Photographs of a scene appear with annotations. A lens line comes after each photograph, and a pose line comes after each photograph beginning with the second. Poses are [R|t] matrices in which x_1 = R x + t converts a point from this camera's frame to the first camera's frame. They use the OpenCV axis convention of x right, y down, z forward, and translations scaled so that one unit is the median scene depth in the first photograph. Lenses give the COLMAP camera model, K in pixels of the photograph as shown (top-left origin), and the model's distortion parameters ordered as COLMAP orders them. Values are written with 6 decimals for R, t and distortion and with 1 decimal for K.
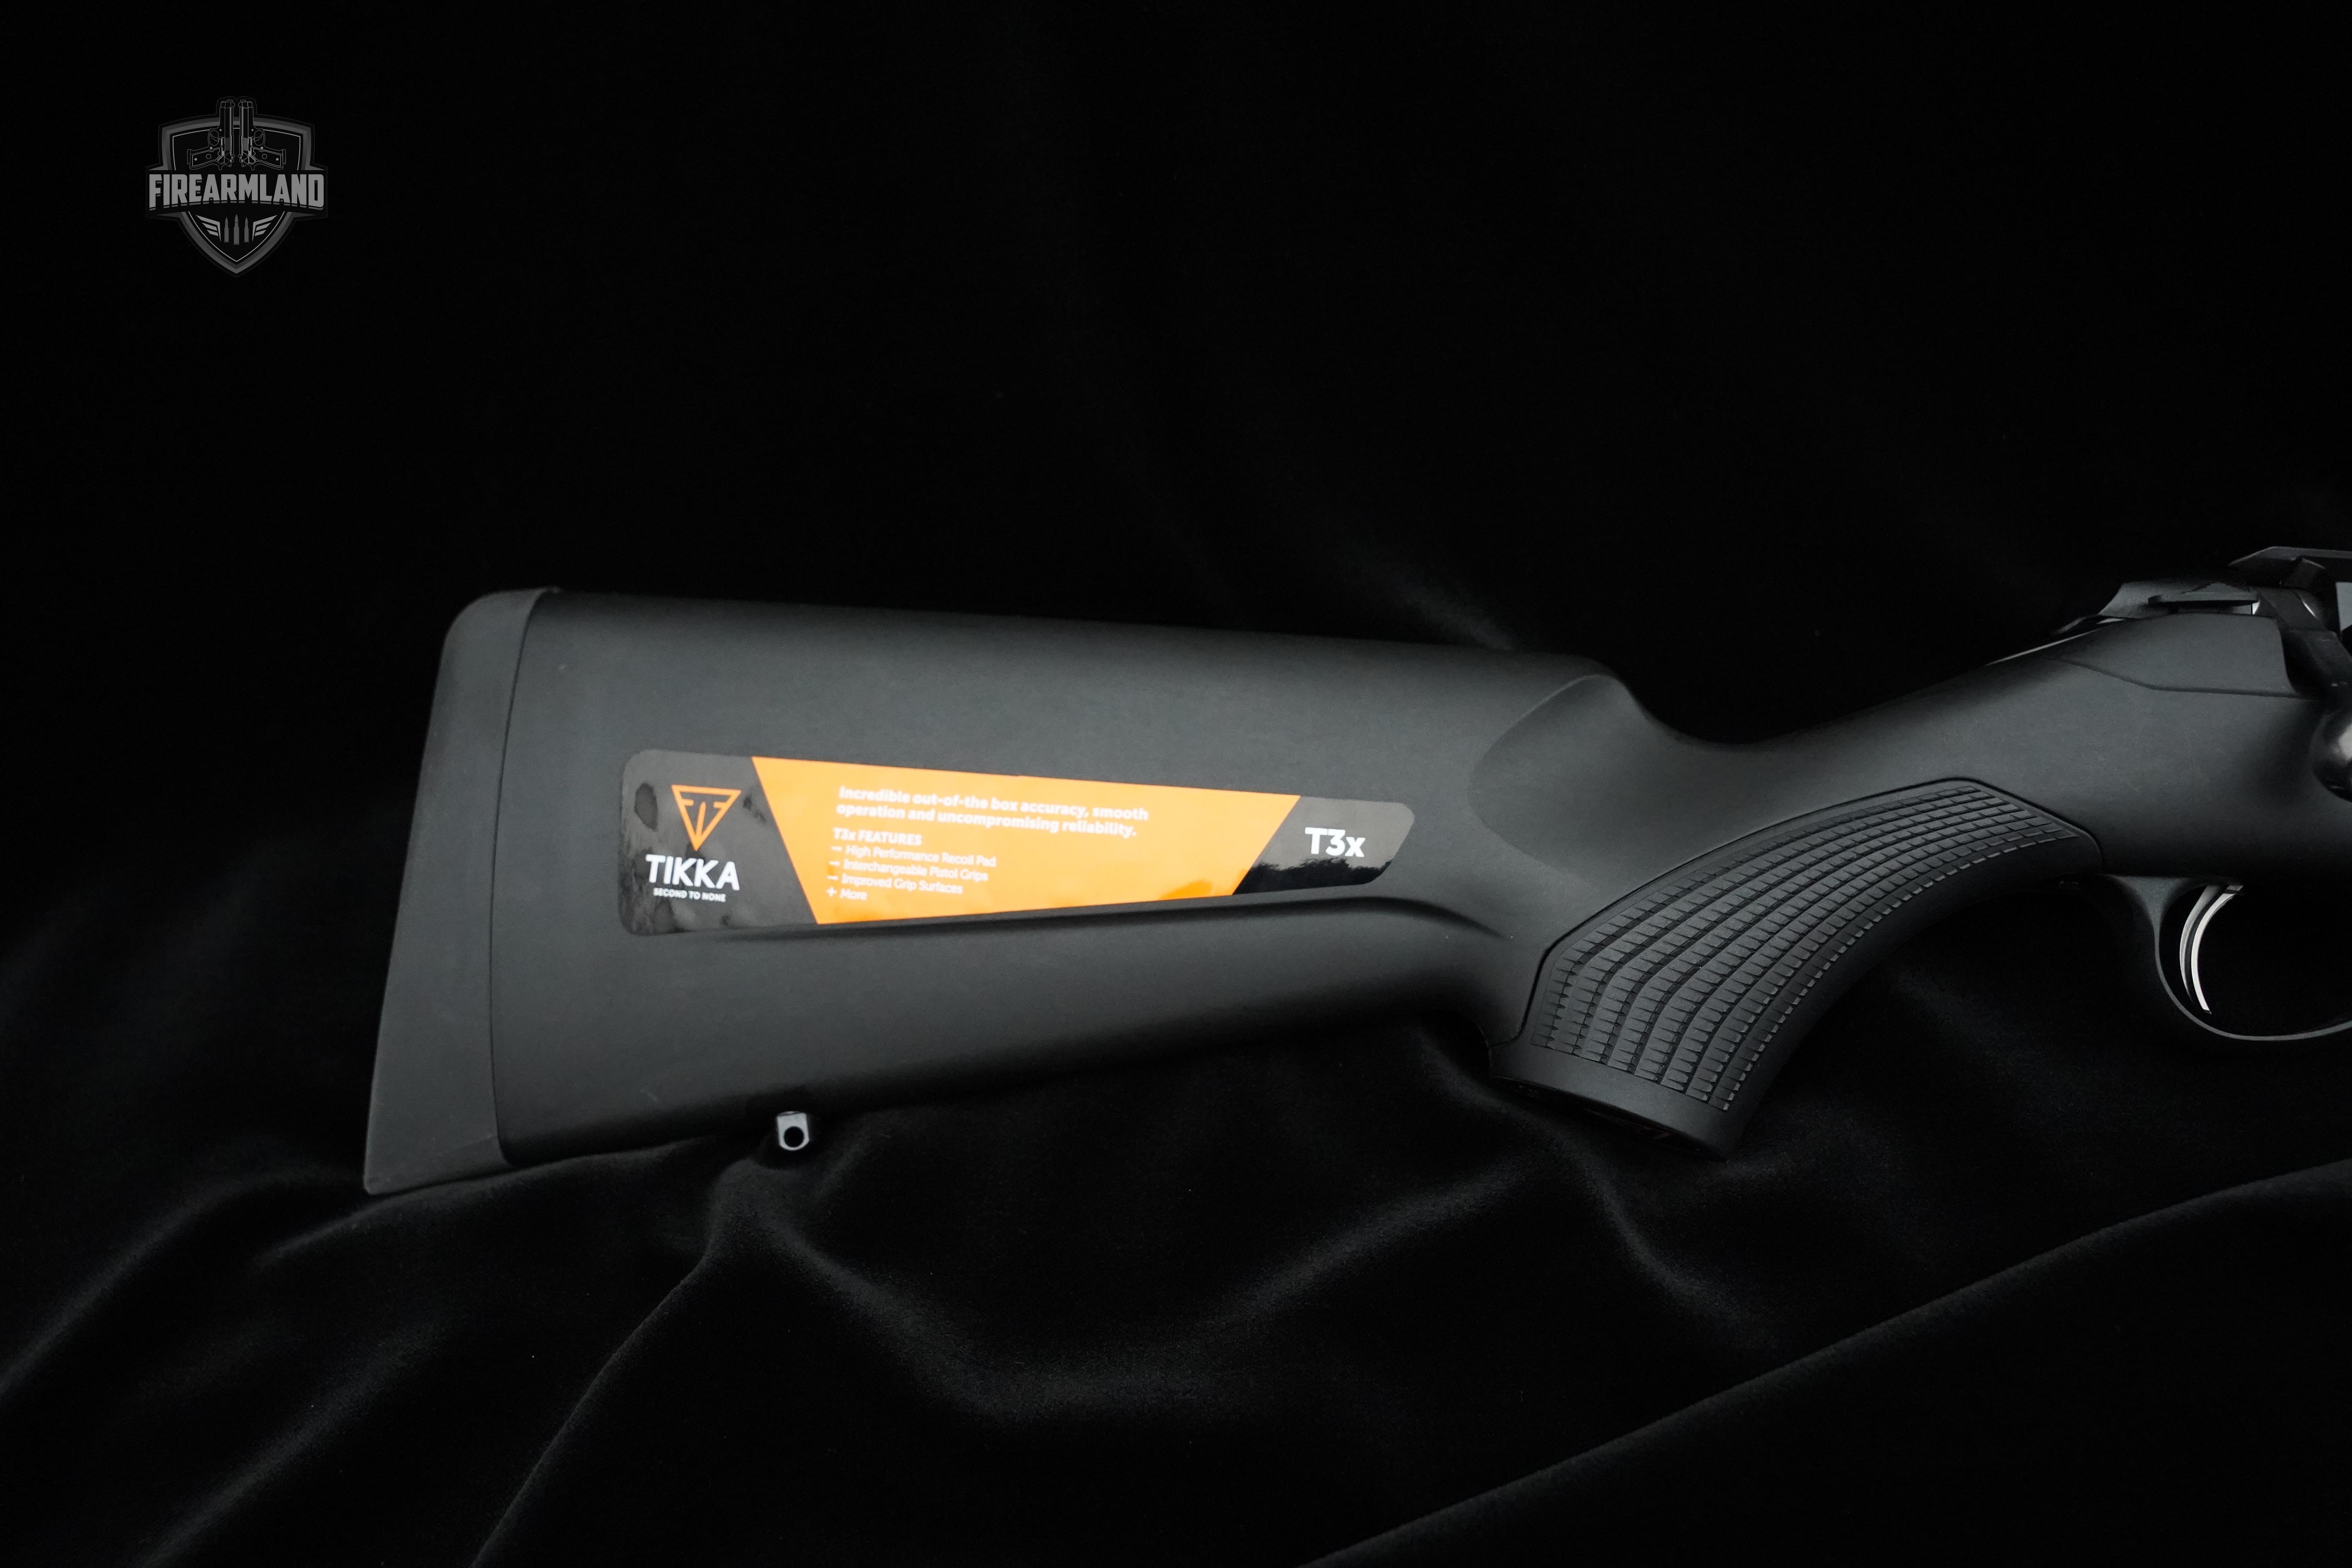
lens RADIAL K [[1617.1, 0, 1180.1], [0, 1617.1, 760.8], [0, 0, 1]] dist [-0.170640, 0.114953]
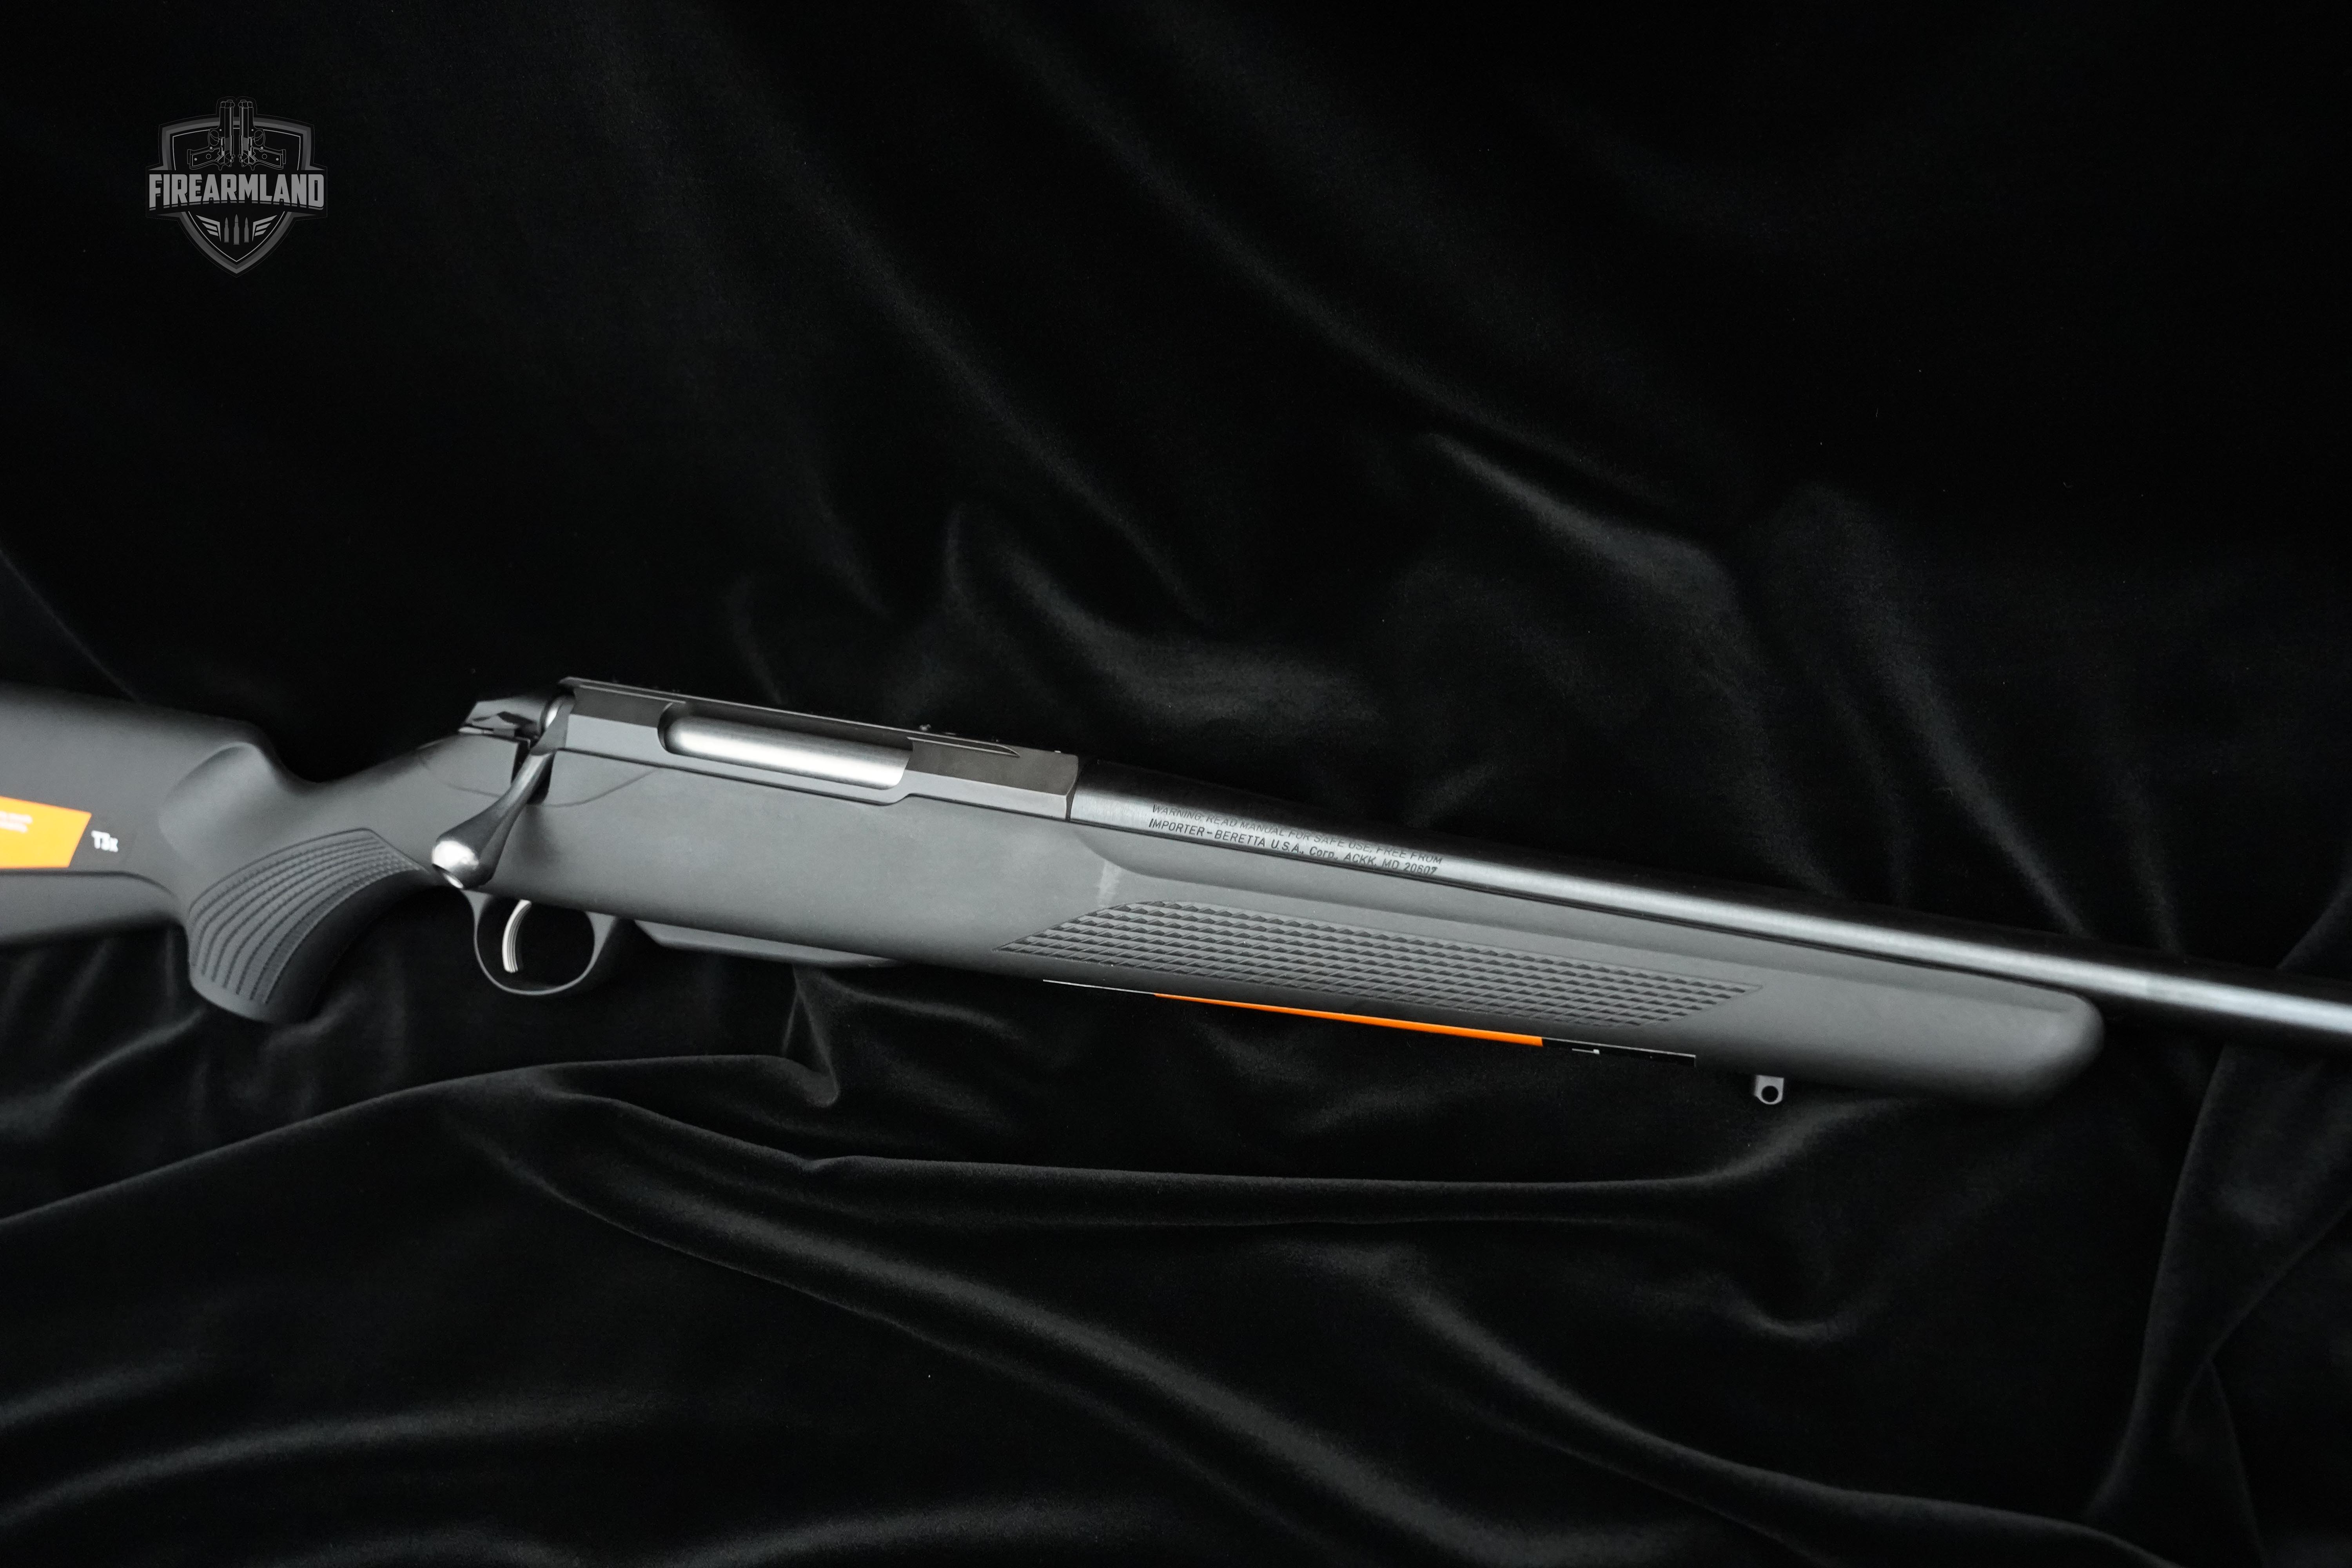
lens RADIAL K [[1788.3, 0, 1176.0], [0, 1788.3, 784.0], [0, 0, 1]] dist [-0.162333, 0.164555]
pose [[0.975406, 0.019639, -0.219538, 1.699207], [0.054783, 0.943166, 0.327775, -0.581371], [0.213498, -0.331741, 0.918894, -0.506339]]
